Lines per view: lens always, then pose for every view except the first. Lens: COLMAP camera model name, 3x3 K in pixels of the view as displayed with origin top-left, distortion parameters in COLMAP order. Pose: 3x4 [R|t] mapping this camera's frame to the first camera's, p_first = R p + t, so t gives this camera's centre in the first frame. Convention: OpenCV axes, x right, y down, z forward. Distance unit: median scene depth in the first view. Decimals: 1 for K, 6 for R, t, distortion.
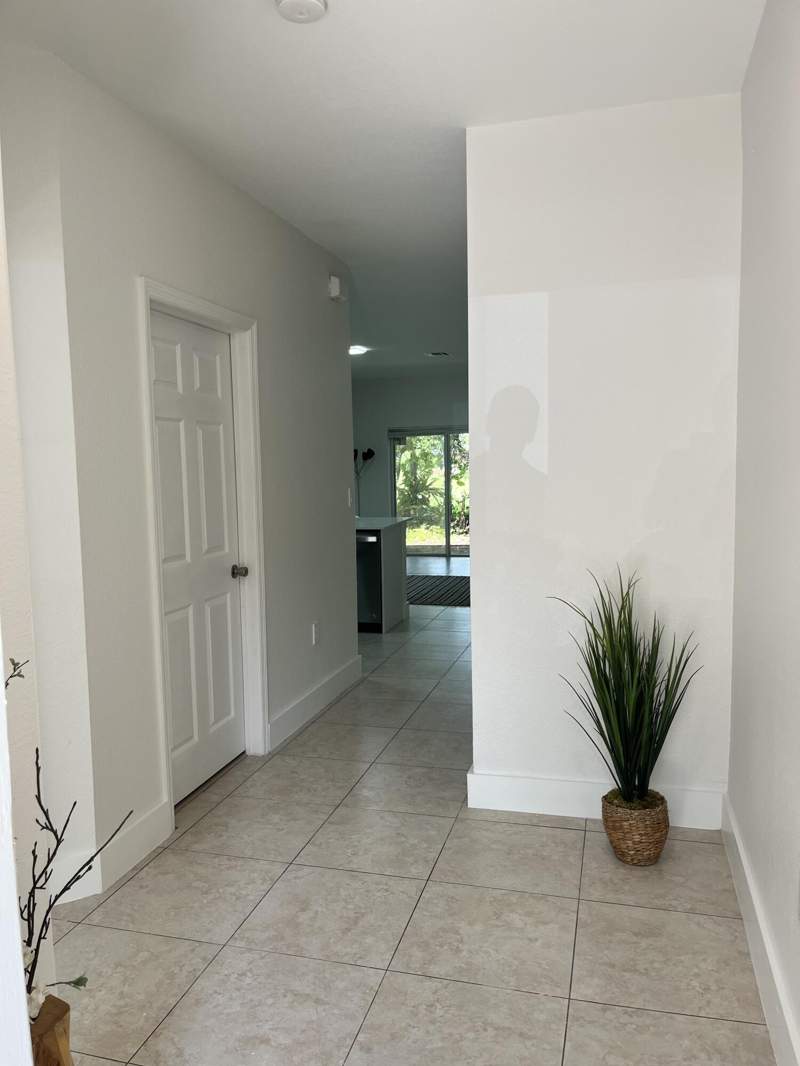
lens RADIAL K [[813.0, 0, 396.0], [0, 813.0, 550.0], [0, 0, 1]] dist [0.073307, -0.110521]
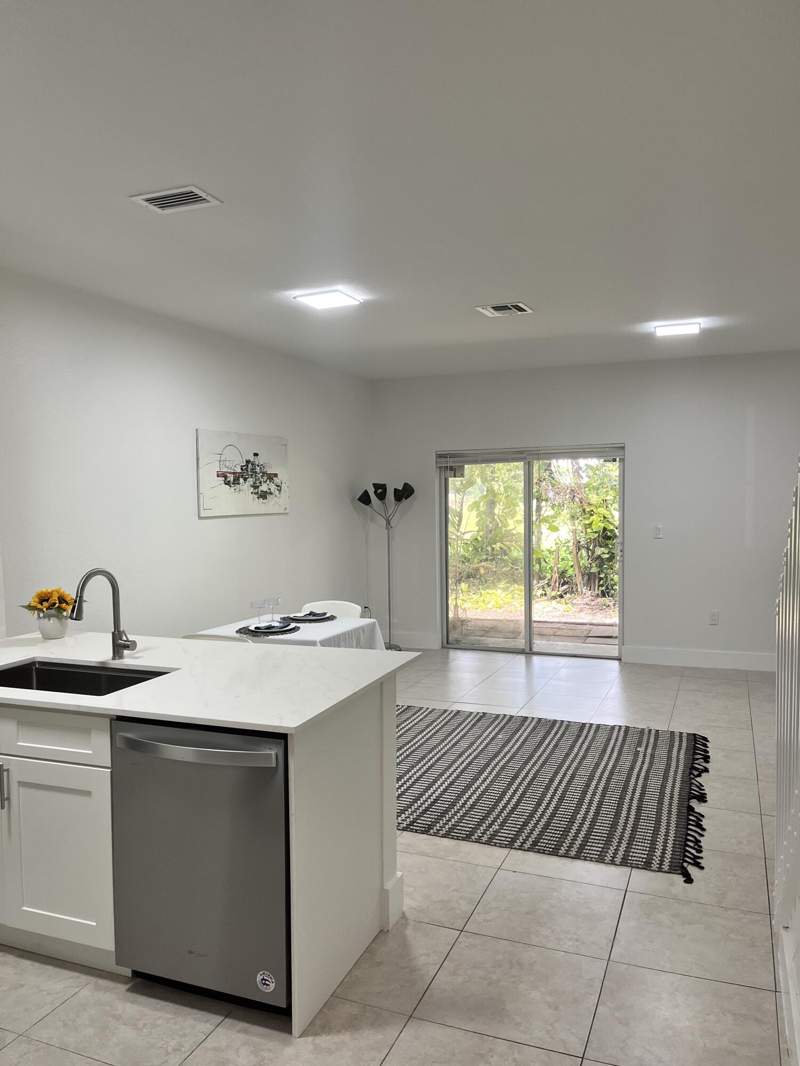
lens RADIAL K [[813.0, 0, 396.0], [0, 813.0, 550.0], [0, 0, 1]] dist [0.073307, -0.110521]
pose [[0.993055, 0.013844, -0.116830, 0.026166], [-0.018179, 0.999182, -0.036121, -0.035925], [0.116234, 0.037994, 0.992495, 0.269677]]
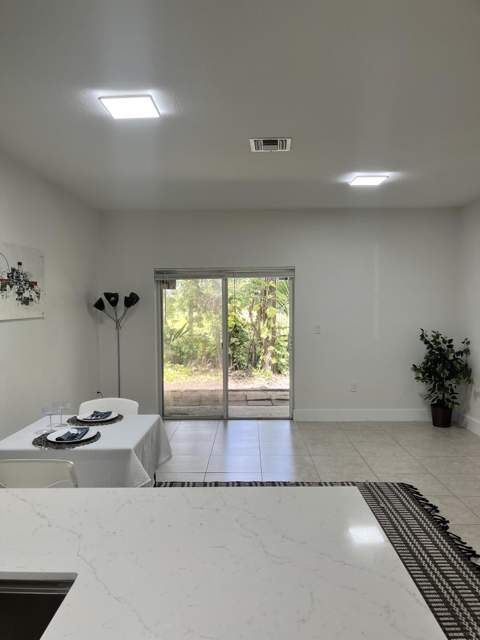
lens RADIAL K [[488.1, 0, 237.6], [0, 488.1, 330.2], [0, 0, 1]] dist [0.073307, -0.110521]
pose [[0.970427, -0.003613, 0.241369, -0.036478], [0.016103, 0.998630, -0.049791, -0.045252], [-0.240859, 0.052206, 0.969155, 0.371319]]
